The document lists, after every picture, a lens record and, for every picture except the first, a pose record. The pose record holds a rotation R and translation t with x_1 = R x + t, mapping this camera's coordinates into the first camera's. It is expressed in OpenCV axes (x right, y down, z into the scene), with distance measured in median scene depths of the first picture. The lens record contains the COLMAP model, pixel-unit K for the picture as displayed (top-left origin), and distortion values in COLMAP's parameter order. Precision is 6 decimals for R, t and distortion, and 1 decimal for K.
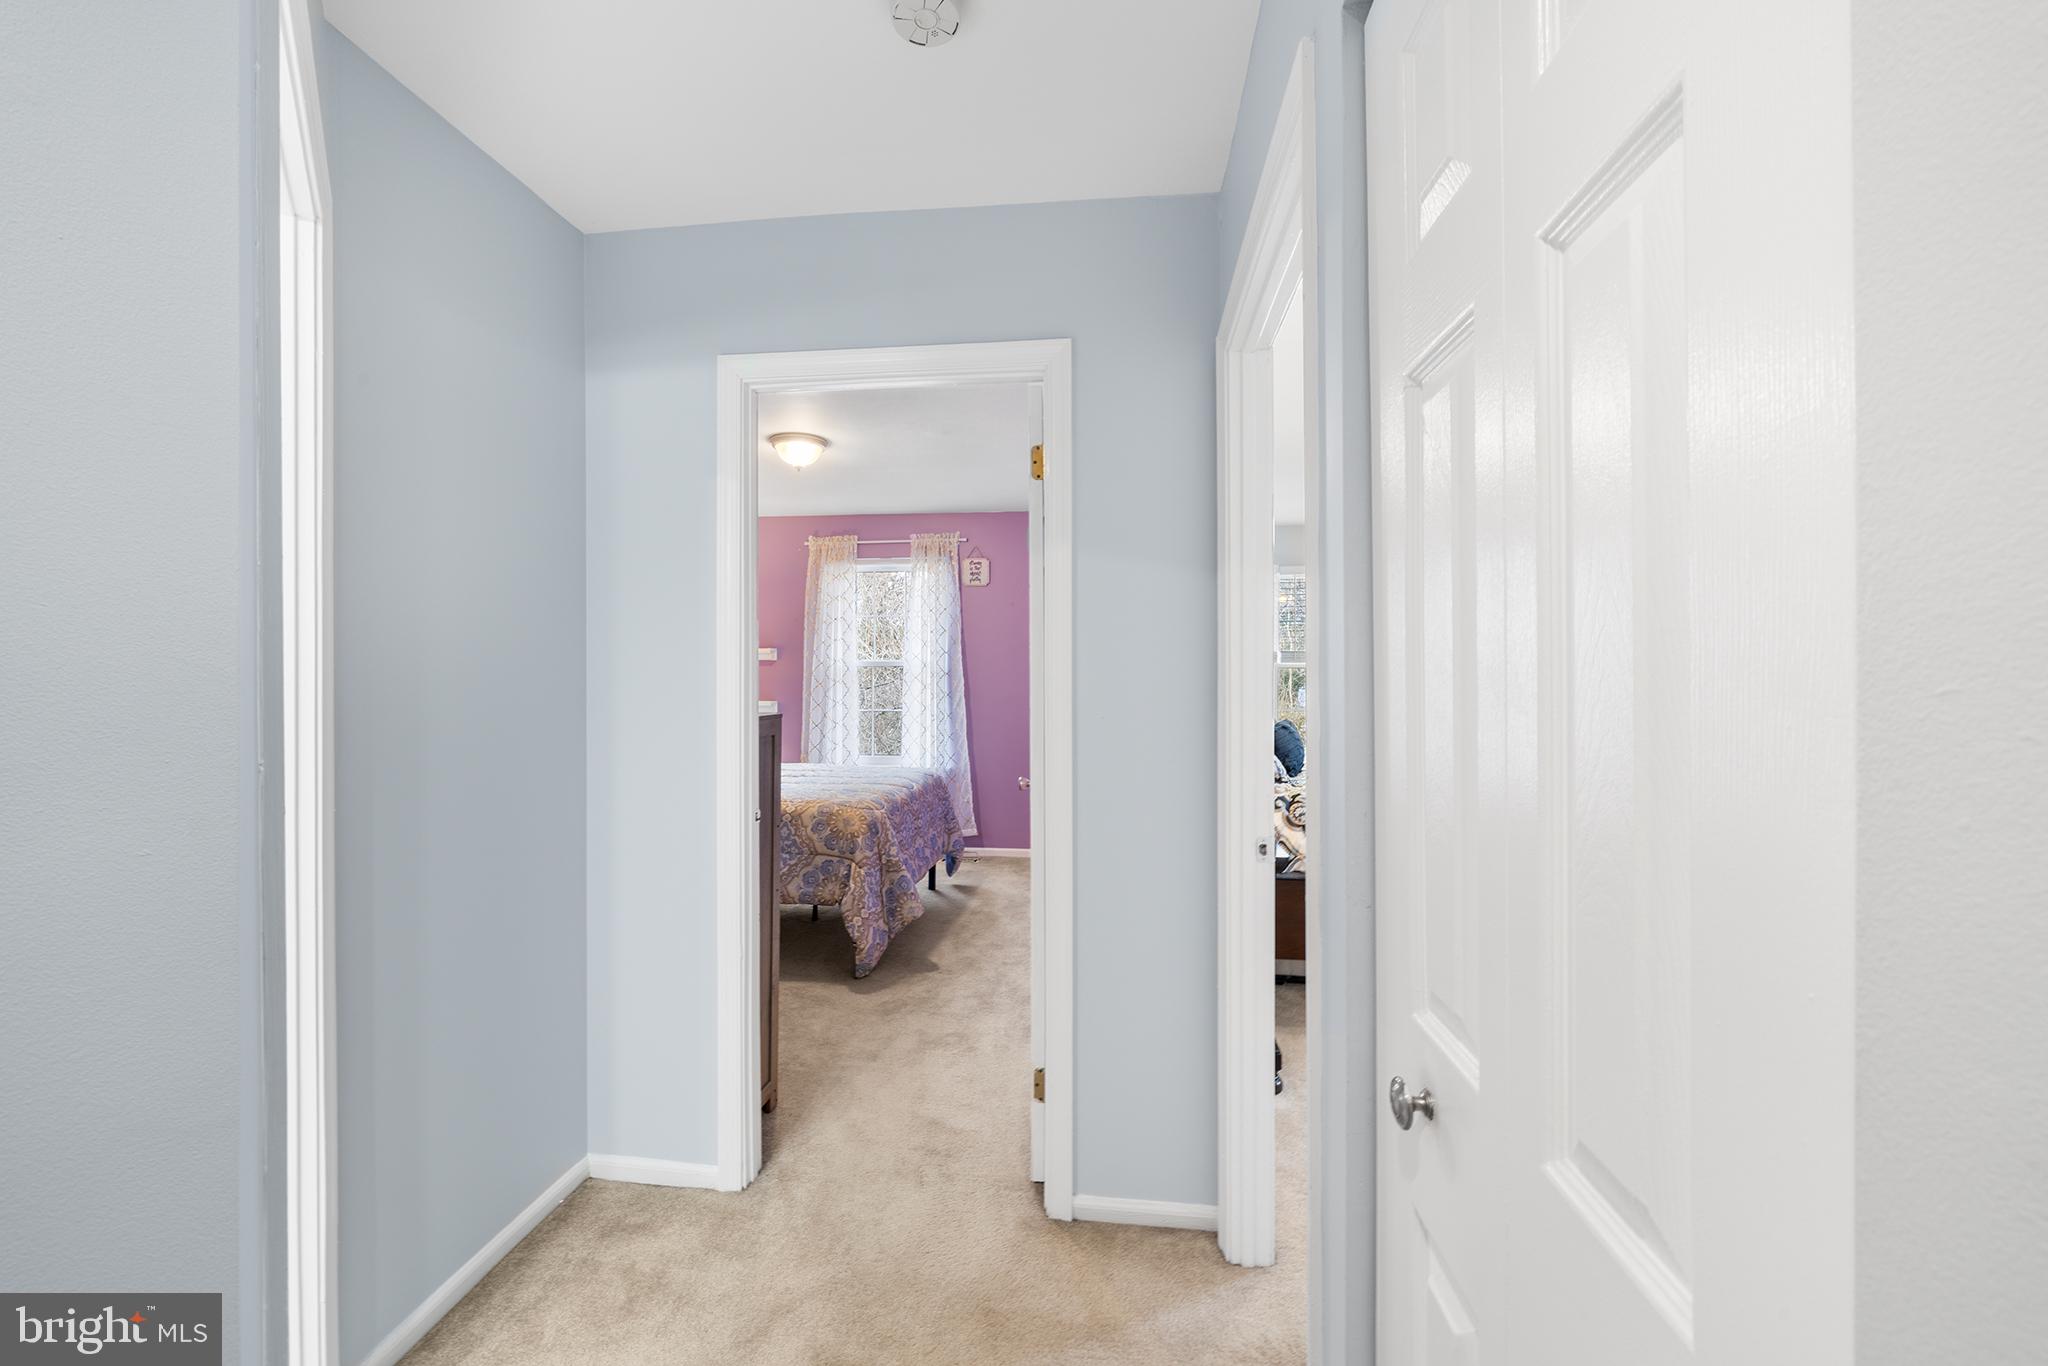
lens RADIAL K [[830.2, 0, 1022.7], [0, 830.2, 646.4], [0, 0, 1]] dist [-0.000723, -0.000007]
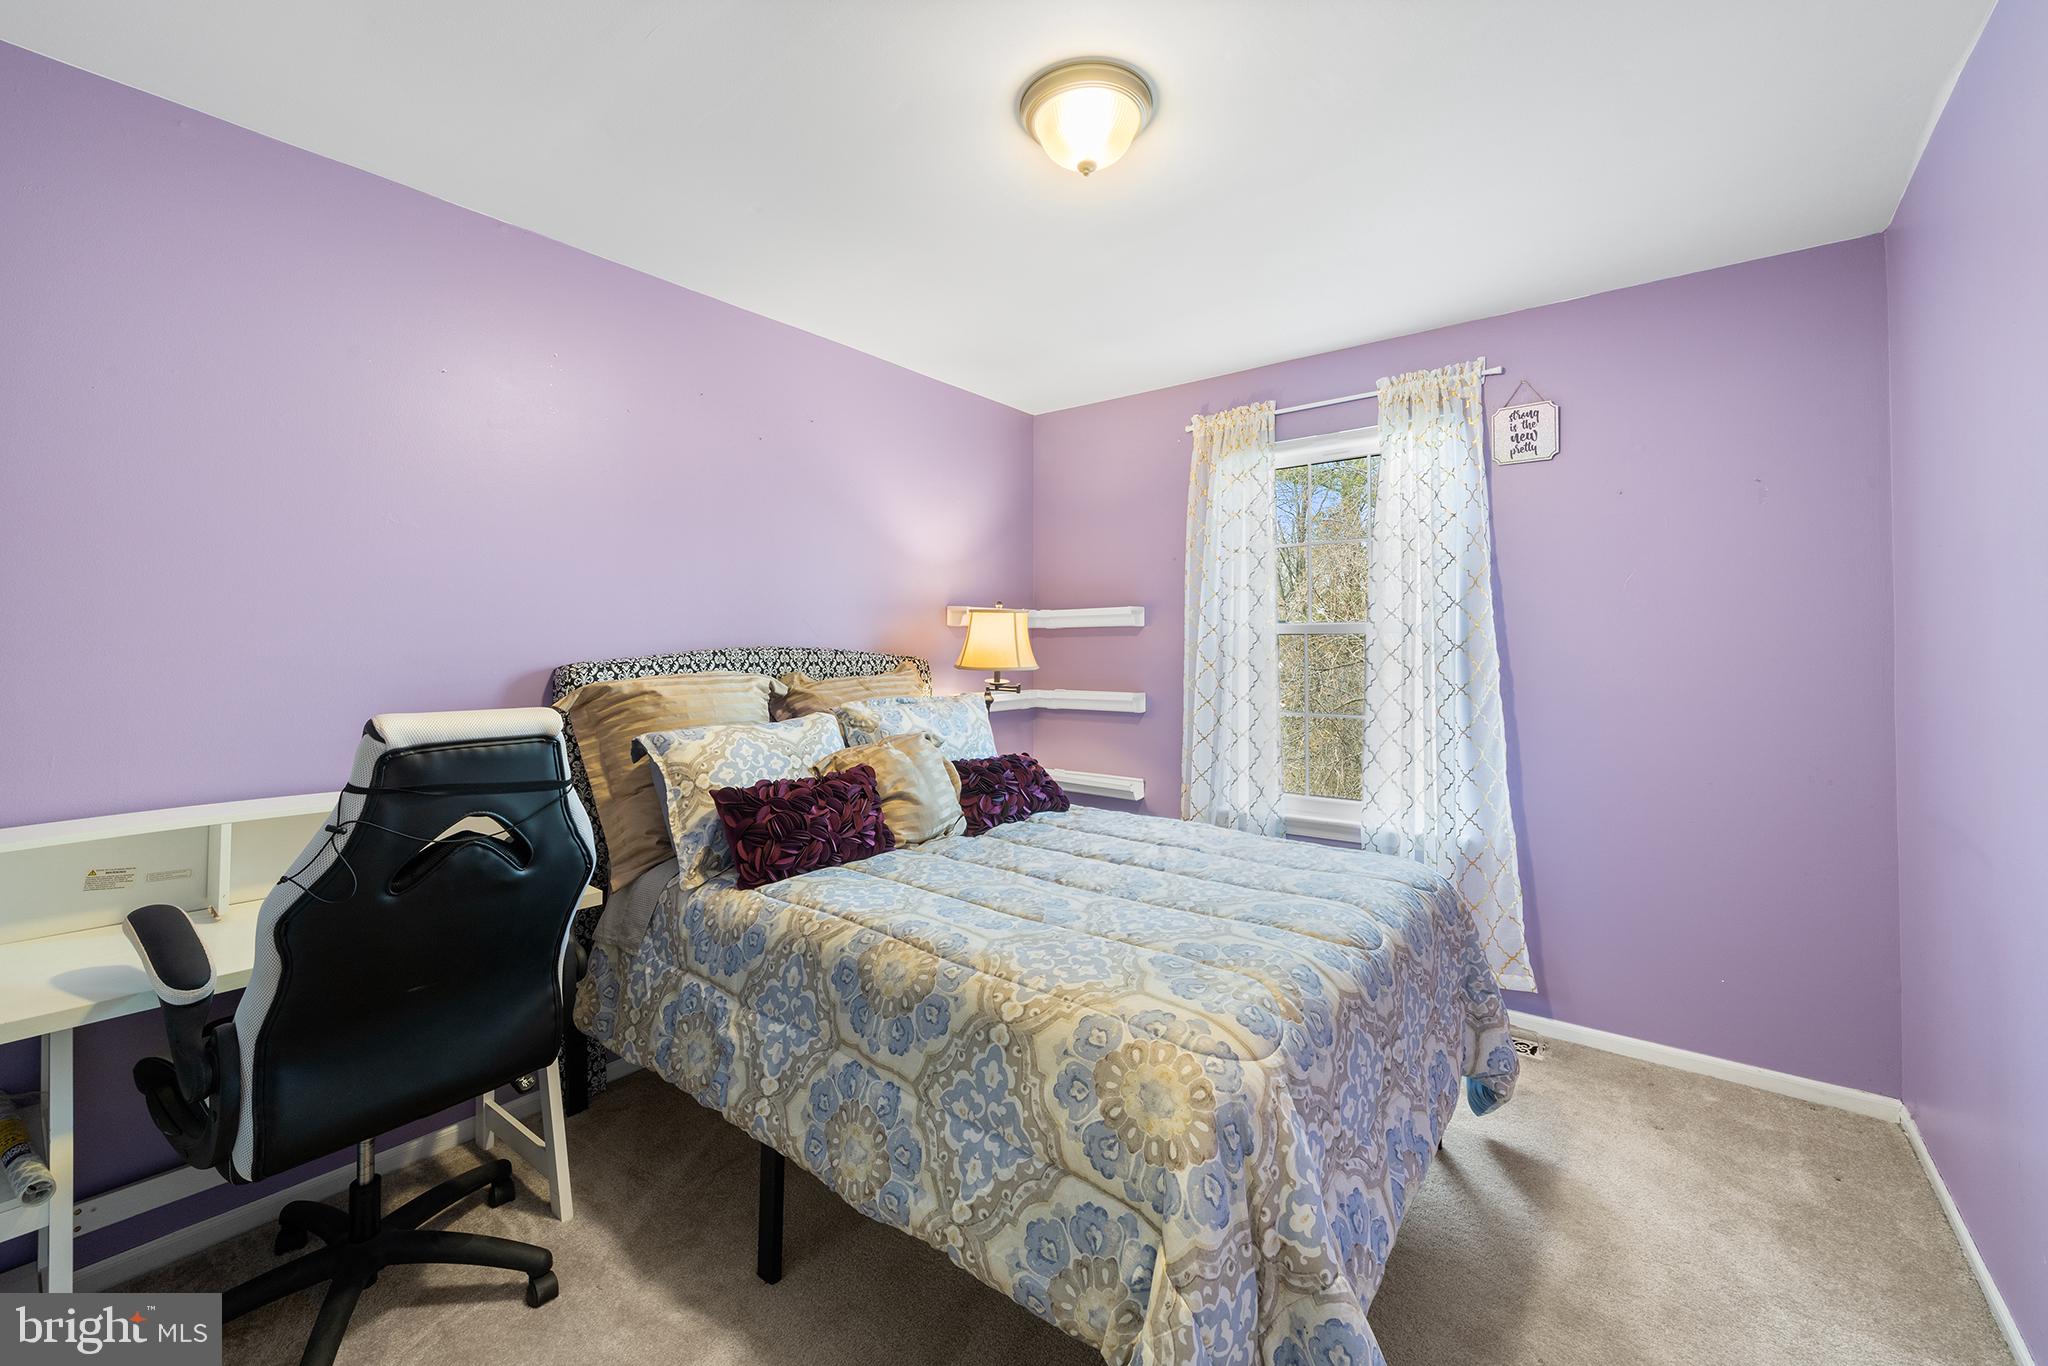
lens RADIAL K [[830.2, 0, 1022.7], [0, 830.2, 646.4], [0, 0, 1]] dist [-0.000723, -0.000007]
pose [[0.851087, -0.005154, -0.524999, -0.054505], [0.018168, 0.999642, 0.019639, 0.018926], [0.524709, -0.026252, 0.850876, 0.458078]]
